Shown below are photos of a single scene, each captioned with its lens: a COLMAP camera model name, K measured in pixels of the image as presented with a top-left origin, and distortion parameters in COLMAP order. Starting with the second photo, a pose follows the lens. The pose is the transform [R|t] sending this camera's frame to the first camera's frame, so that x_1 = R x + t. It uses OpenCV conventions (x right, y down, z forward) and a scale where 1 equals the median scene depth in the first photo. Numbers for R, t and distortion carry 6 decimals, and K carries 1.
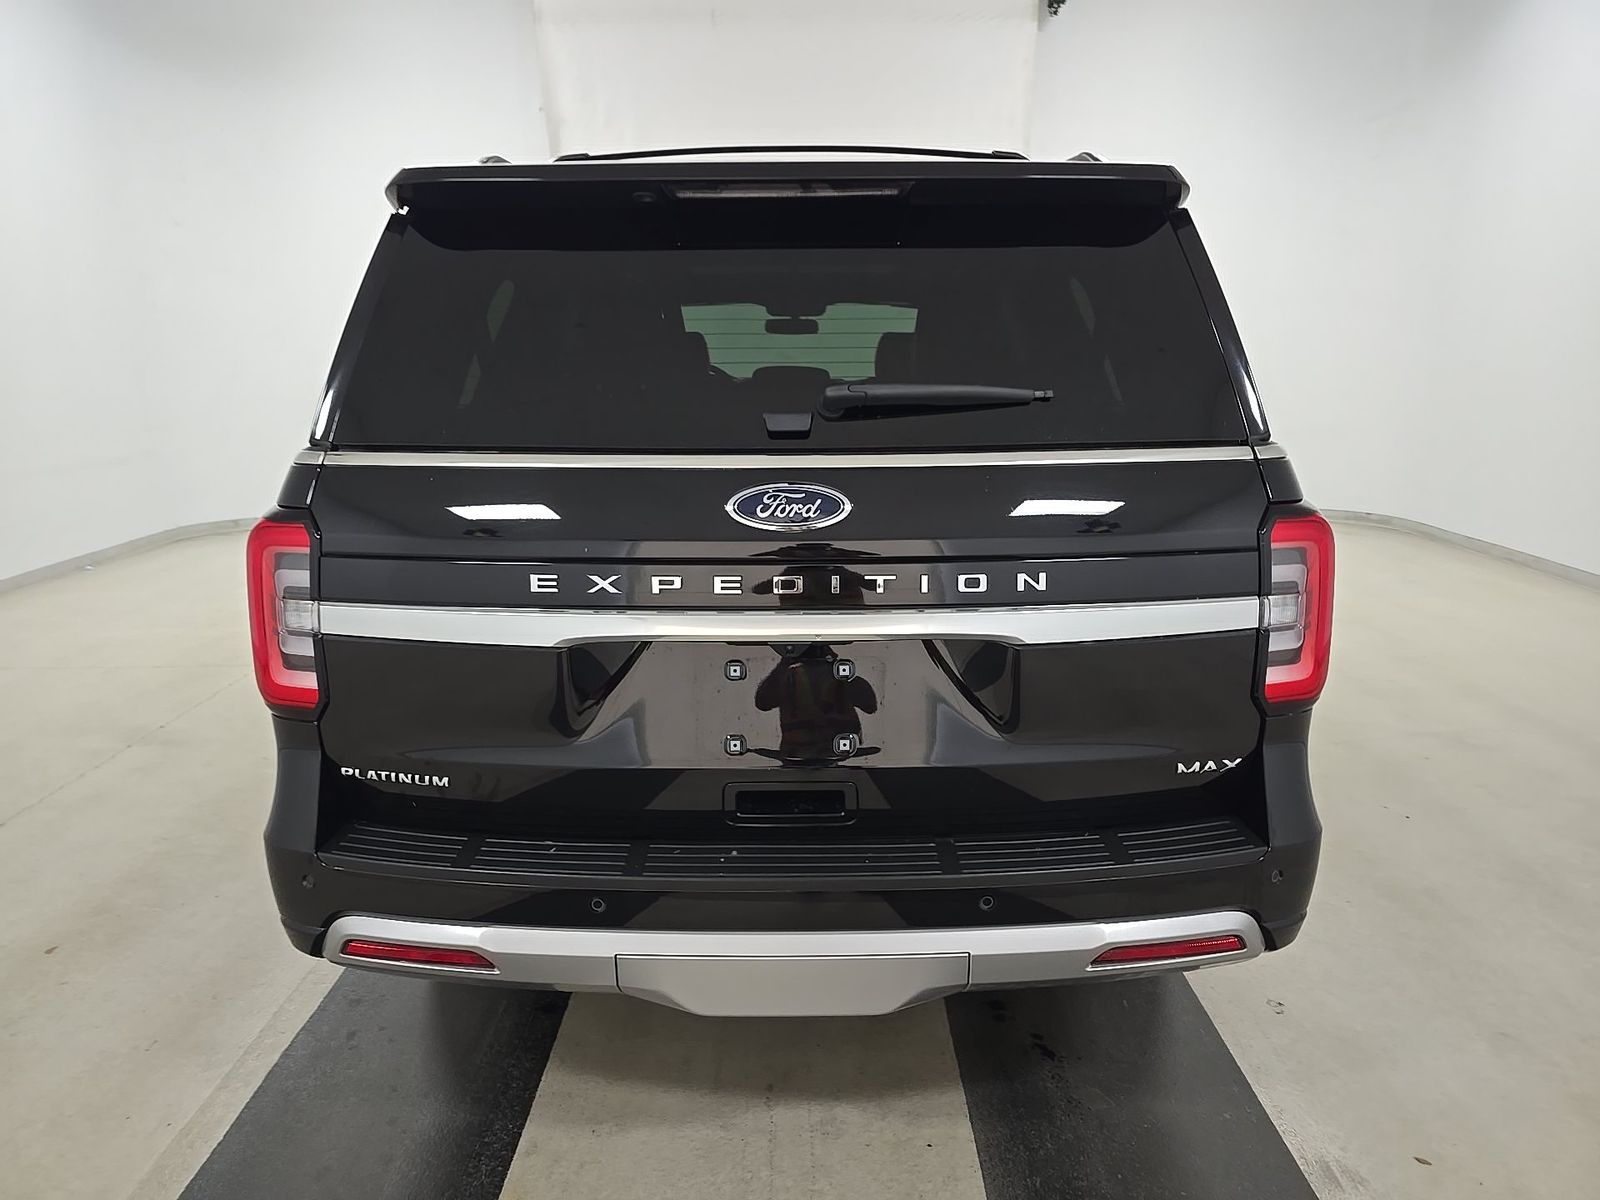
lens RADIAL K [[1092.3, 0, 810.9], [0, 1092.3, 596.9], [0, 0, 1]] dist [0.030807, -0.006653]
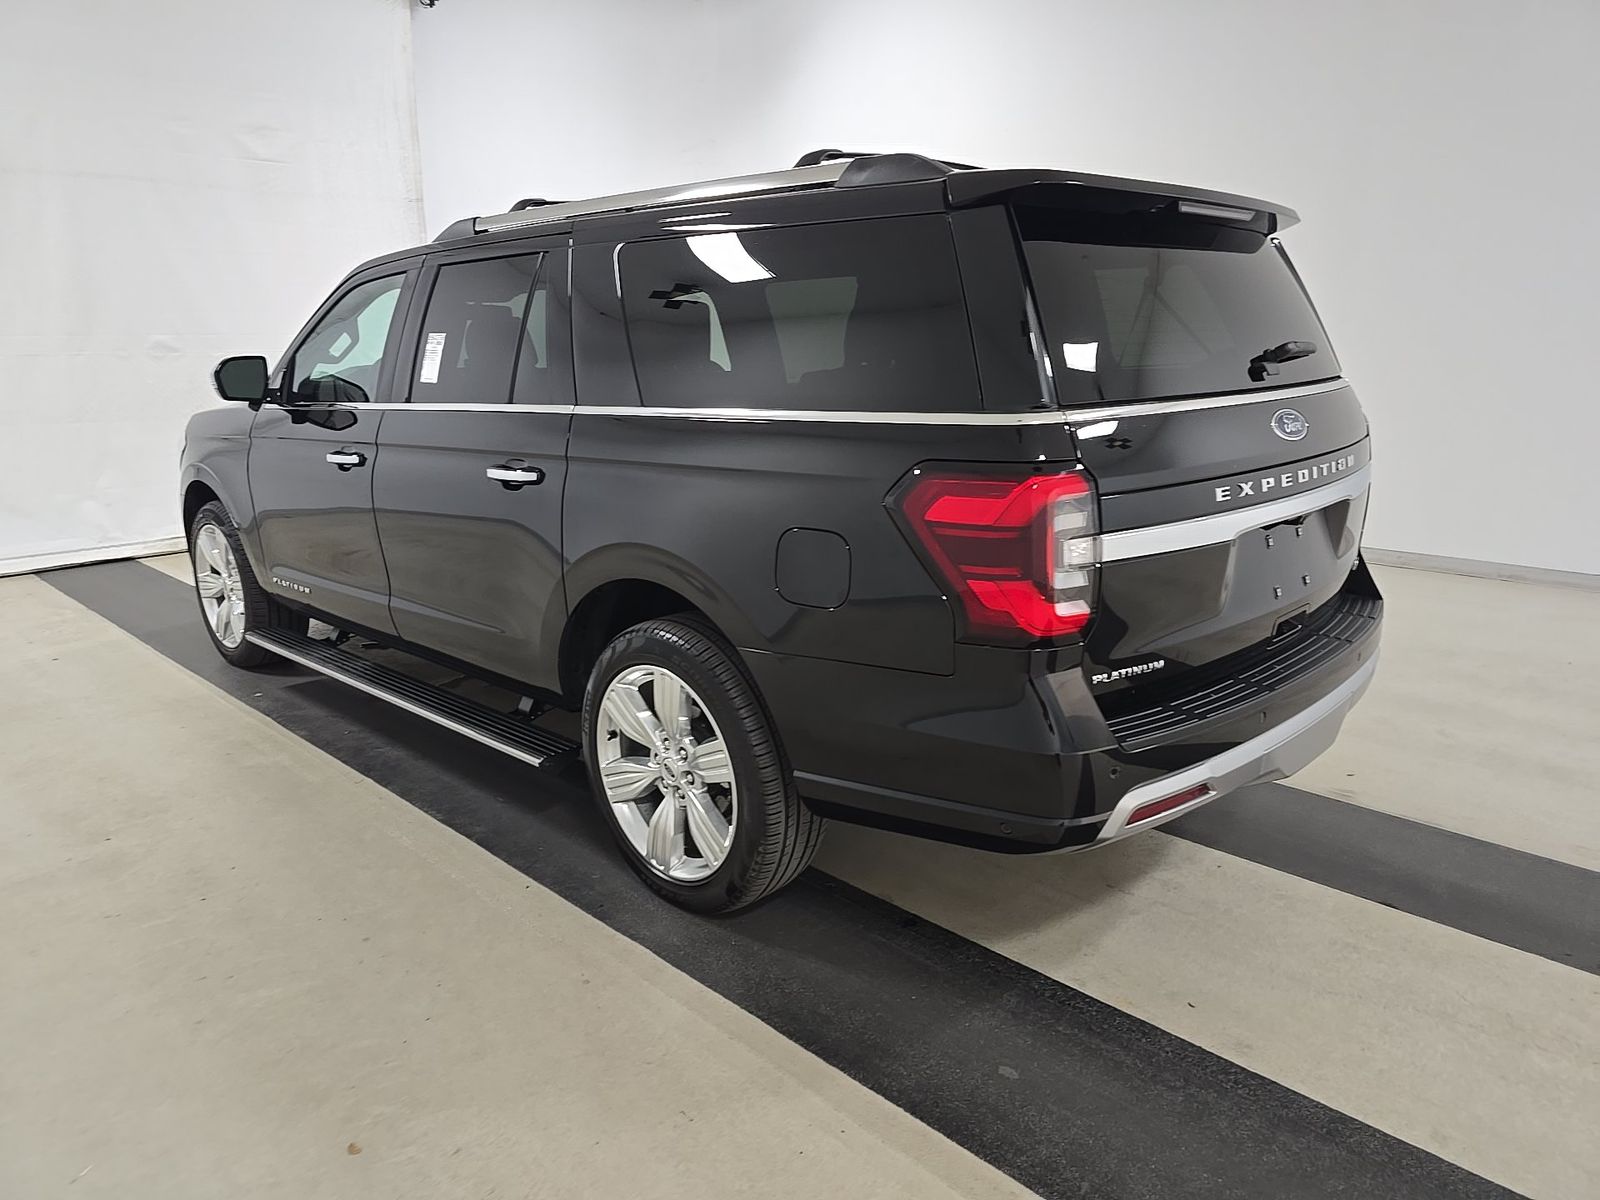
lens RADIAL K [[1092.3, 0, 798.4], [0, 1092.3, 601.9], [0, 0, 1]] dist [0.030807, -0.006653]
pose [[0.699124, -0.177670, 0.692574, -1.480914], [0.173768, 0.981814, 0.076459, -0.071579], [-0.693563, 0.066893, 0.717283, 0.372234]]
